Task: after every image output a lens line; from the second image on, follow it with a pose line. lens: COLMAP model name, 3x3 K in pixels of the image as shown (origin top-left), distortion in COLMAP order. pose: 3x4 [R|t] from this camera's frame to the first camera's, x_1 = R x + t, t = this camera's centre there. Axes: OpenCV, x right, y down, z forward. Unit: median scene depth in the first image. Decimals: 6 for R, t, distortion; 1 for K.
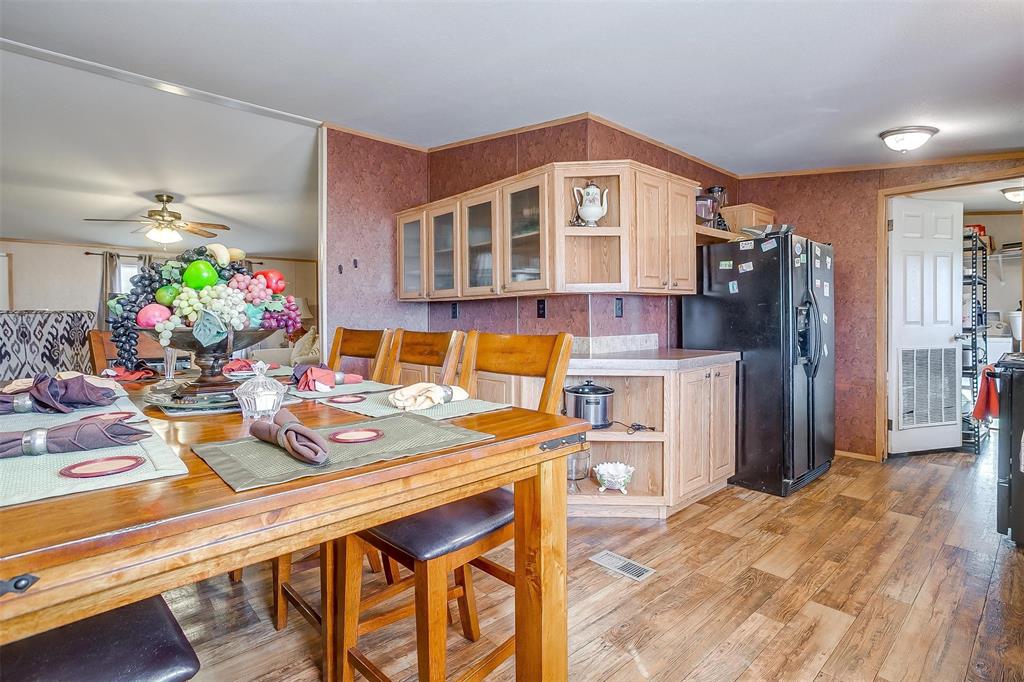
lens RADIAL K [[506.0, 0, 493.8], [0, 506.0, 327.9], [0, 0, 1]] dist [-0.030109, 0.016074]
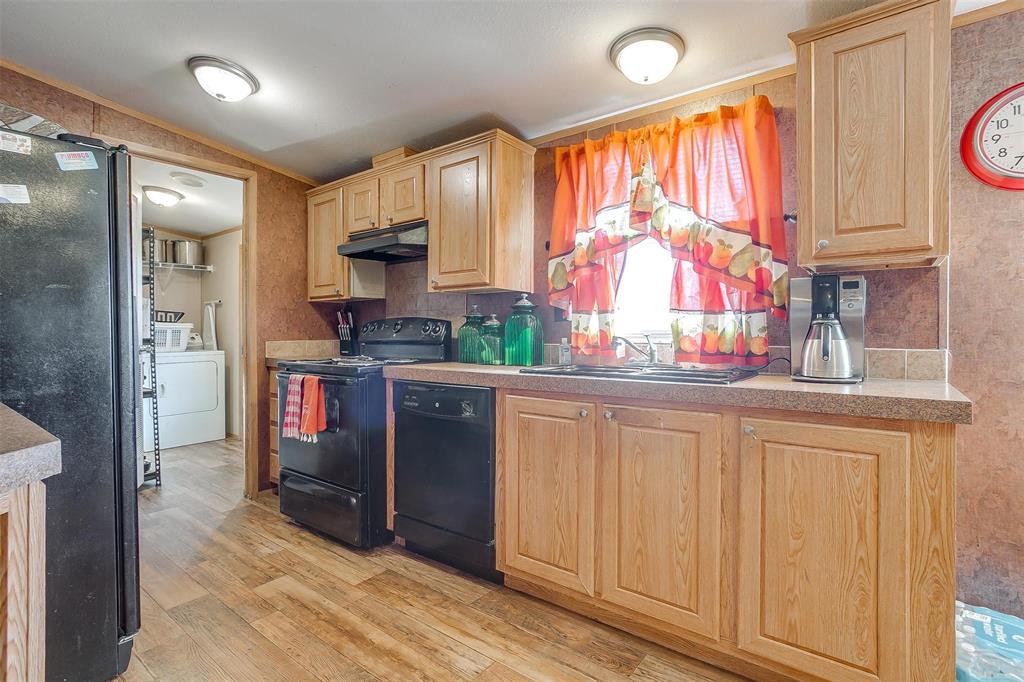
lens RADIAL K [[506.0, 0, 516.8], [0, 506.0, 326.6], [0, 0, 1]] dist [-0.030109, 0.016074]
pose [[-0.191250, 0.015396, 0.981421, 0.004951], [0.026098, 0.999603, -0.010596, 0.006292], [-0.981194, 0.023586, -0.191576, 0.694206]]
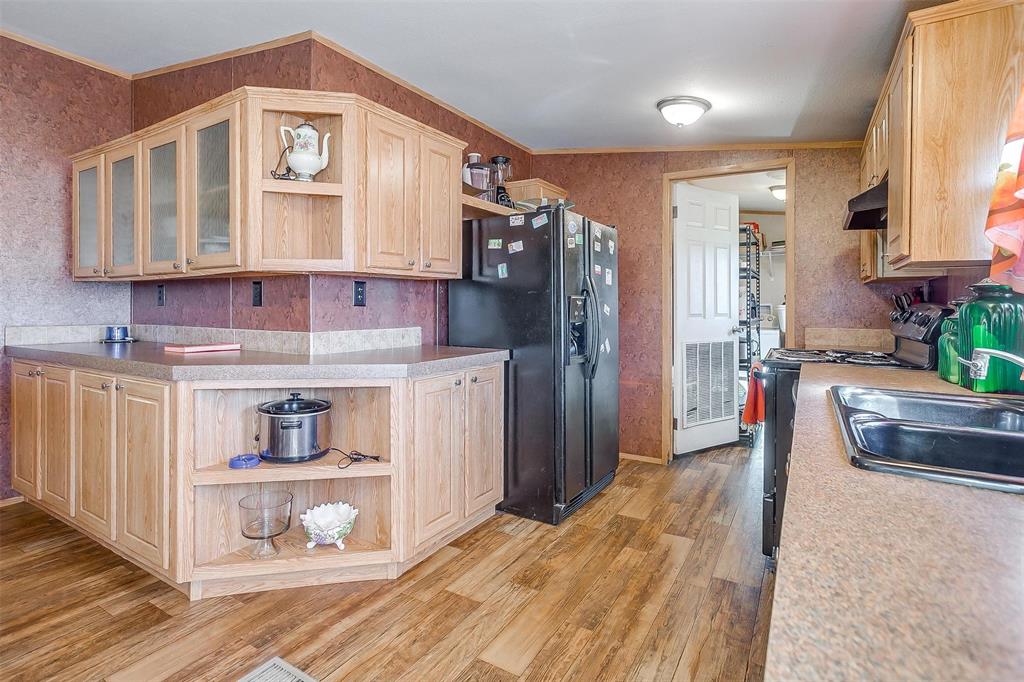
lens RADIAL K [[506.0, 0, 485.3], [0, 506.0, 307.8], [0, 0, 1]] dist [-0.030109, 0.016074]
pose [[0.963643, 0.010037, 0.267004, 0.235684], [-0.005247, 0.999812, -0.018647, -0.005322], [-0.267141, 0.016568, 0.963515, 0.217269]]
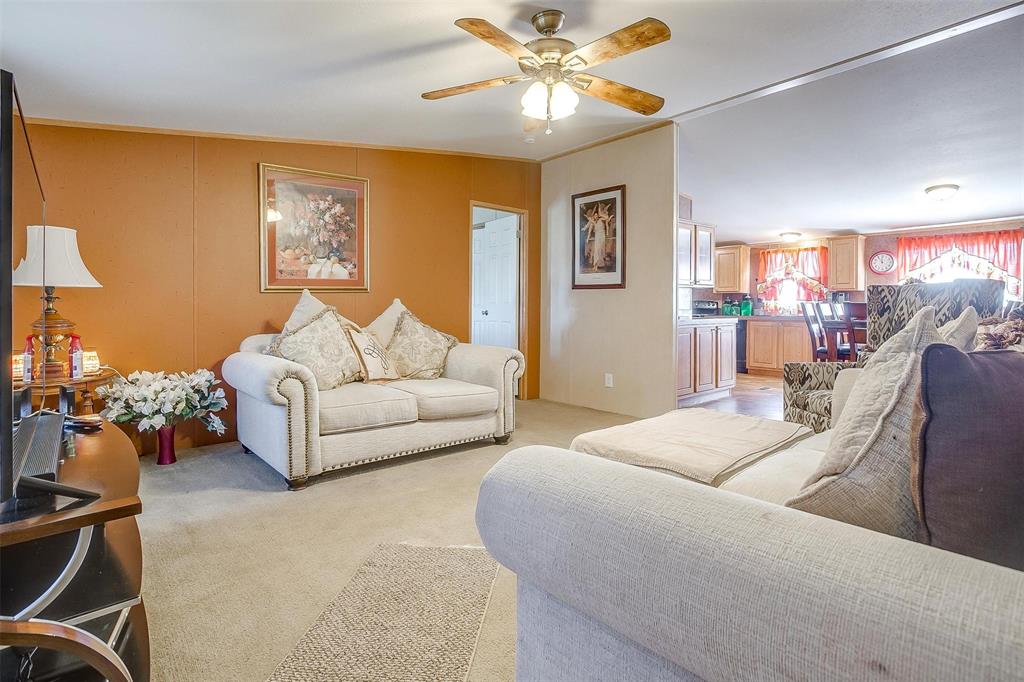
lens RADIAL K [[506.0, 0, 535.3], [0, 506.0, 310.9], [0, 0, 1]] dist [-0.030109, 0.016074]
pose [[-0.007610, -0.003191, 0.999966, -1.754905], [0.020711, 0.999780, 0.003348, 0.001360], [-0.999757, 0.020735, -0.007542, 1.623478]]
